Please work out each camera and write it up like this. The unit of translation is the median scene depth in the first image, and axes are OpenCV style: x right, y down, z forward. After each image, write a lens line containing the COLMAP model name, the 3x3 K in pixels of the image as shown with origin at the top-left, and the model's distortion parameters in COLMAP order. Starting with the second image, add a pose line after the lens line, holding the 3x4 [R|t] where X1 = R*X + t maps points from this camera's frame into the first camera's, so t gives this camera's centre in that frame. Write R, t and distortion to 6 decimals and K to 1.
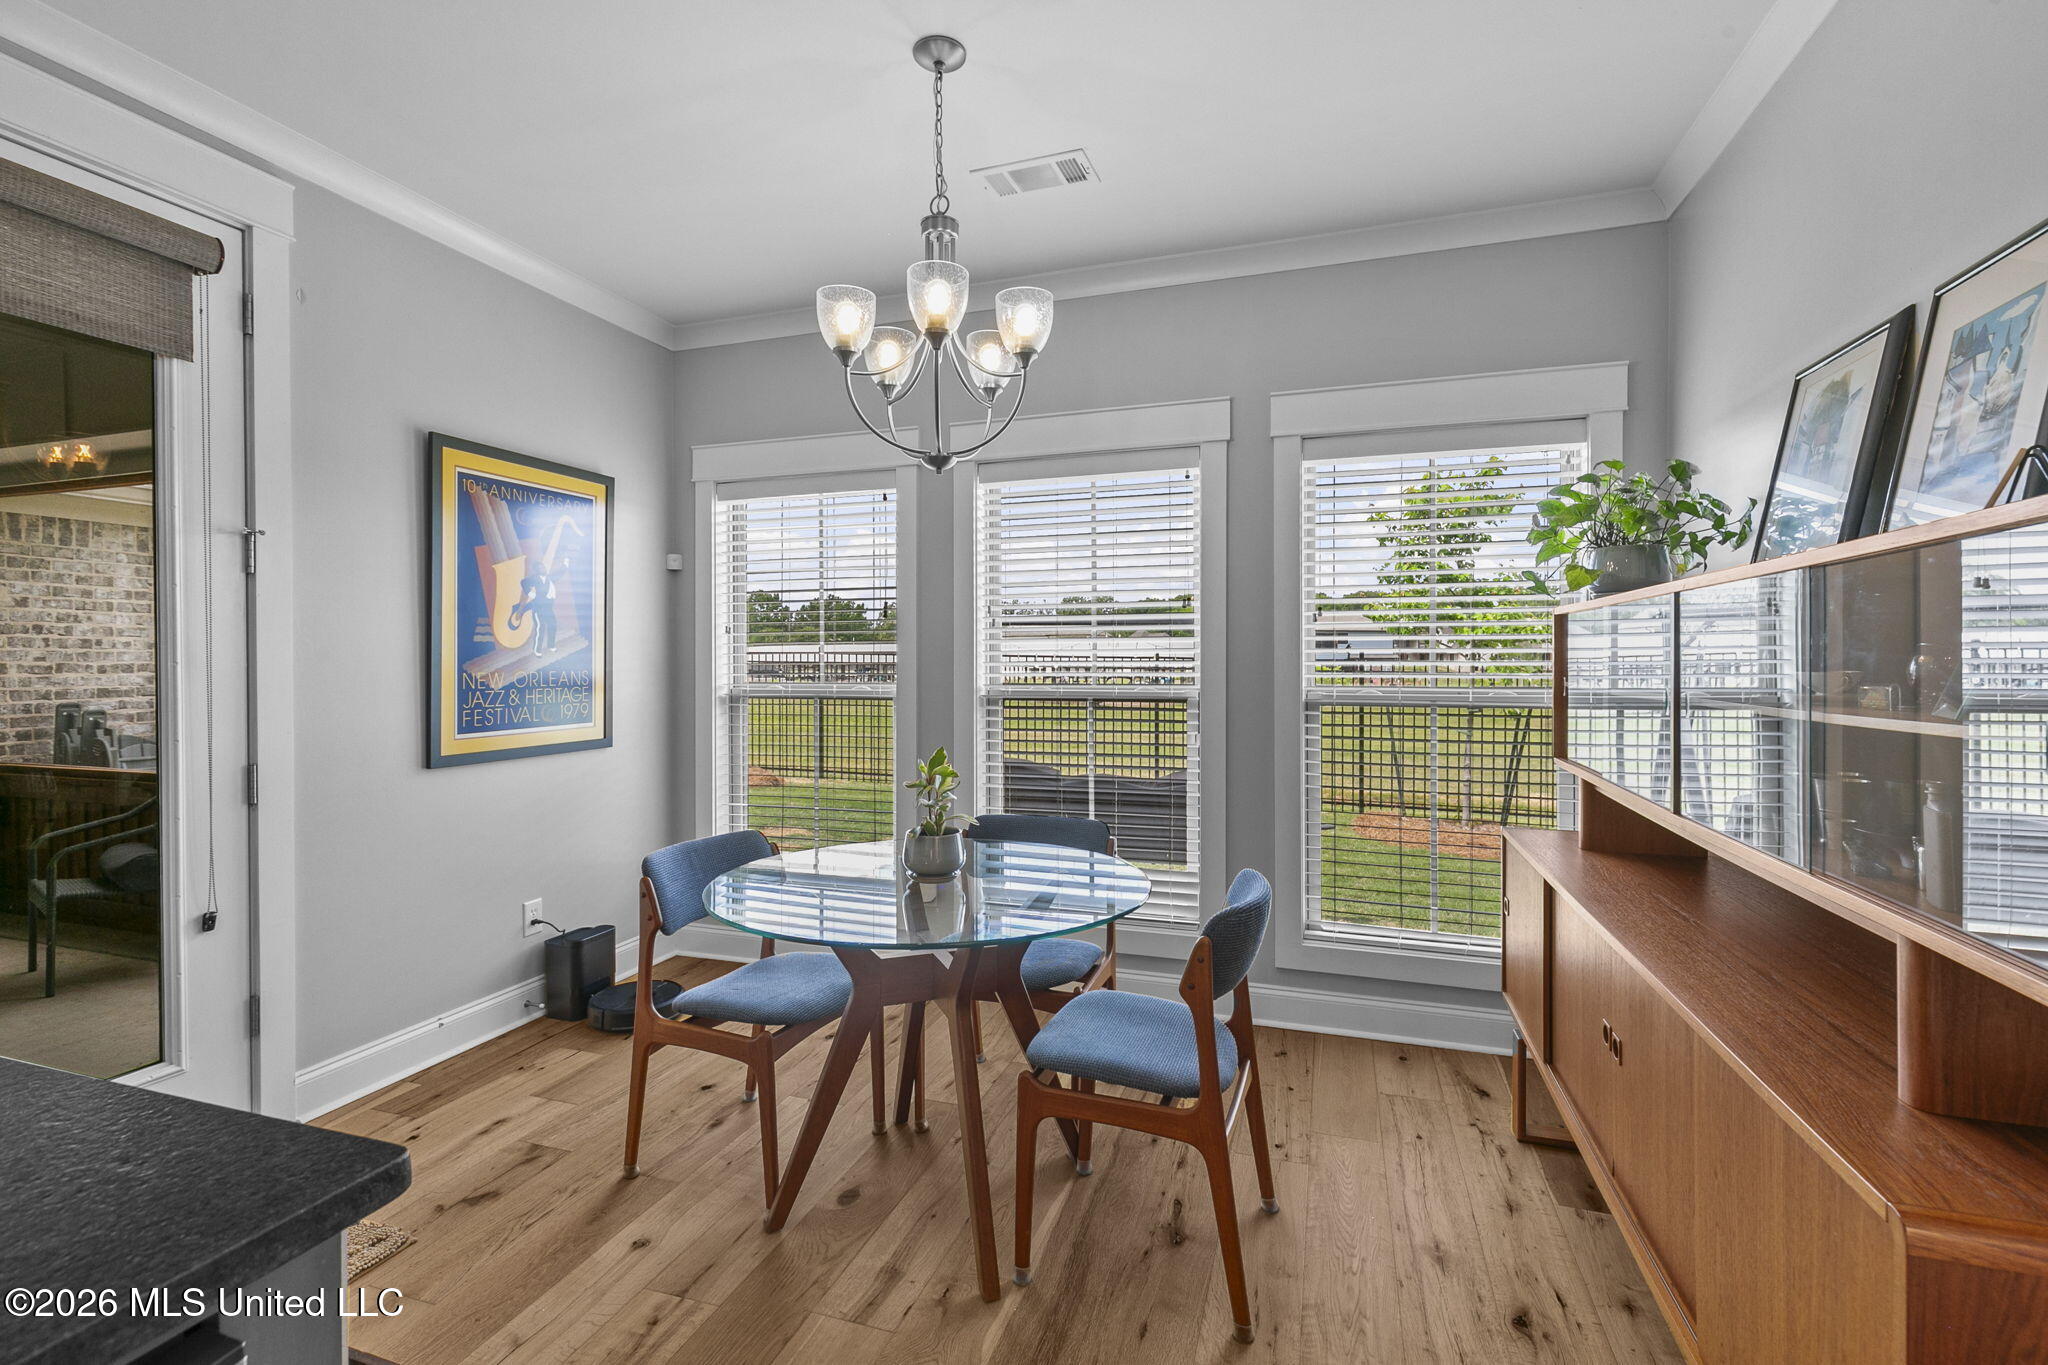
lens RADIAL K [[925.1, 0, 1019.3], [0, 925.1, 672.1], [0, 0, 1]] dist [0.001641, 0.000227]
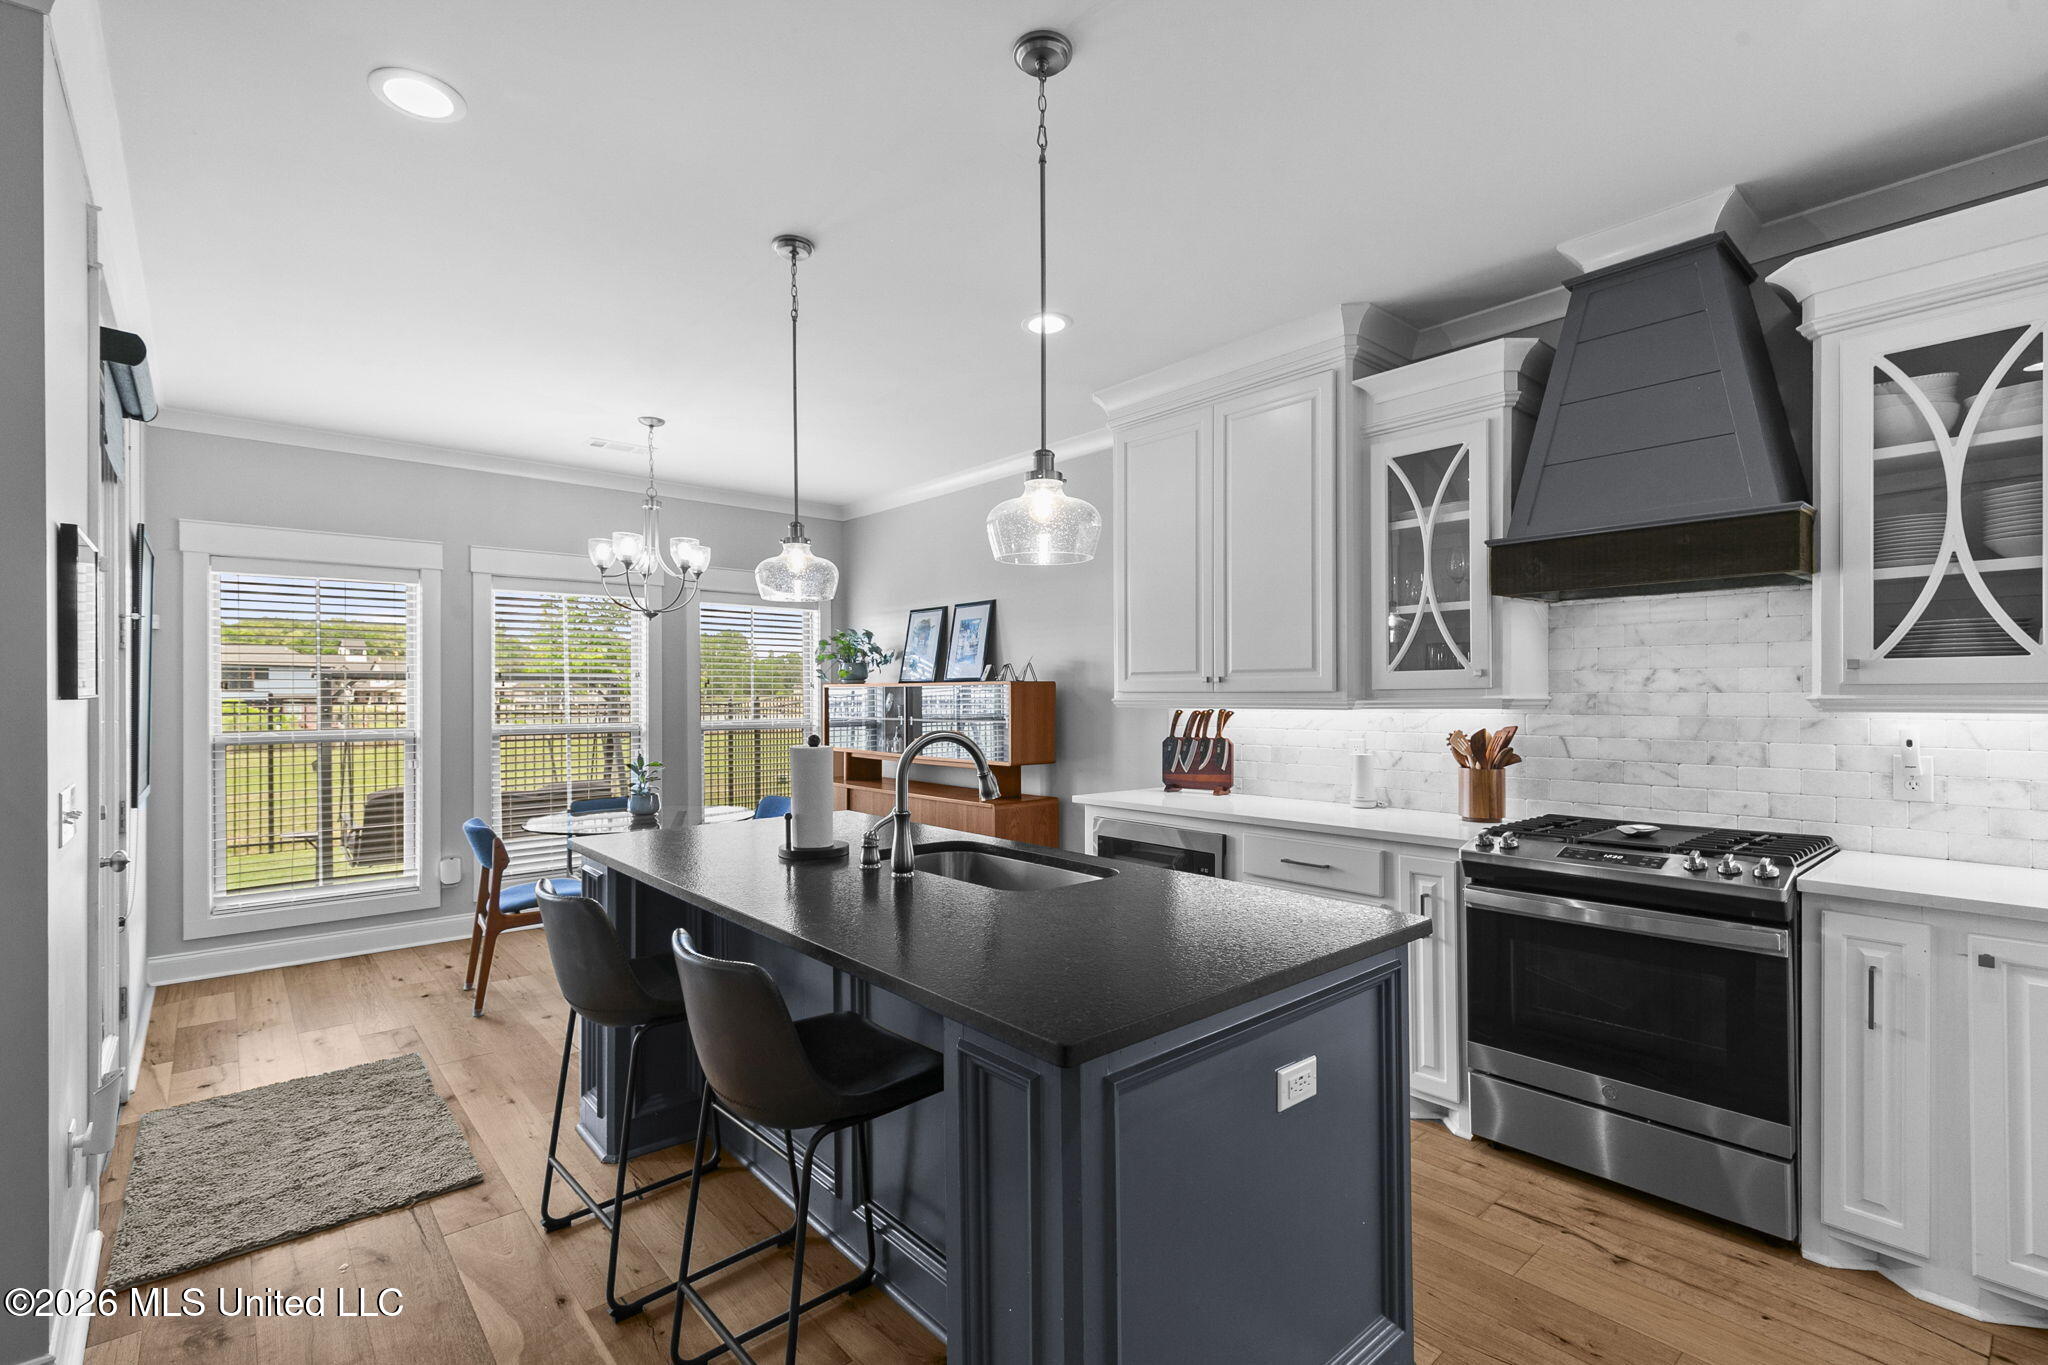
lens RADIAL K [[924.4, 0, 1017.8], [0, 924.4, 686.1], [0, 0, 1]] dist [0.002318, 0.000479]
pose [[0.507748, 0.010045, 0.861447, -1.177228], [0.015537, 0.999663, -0.020815, -0.008032], [-0.861366, 0.023953, 0.507420, -0.615678]]
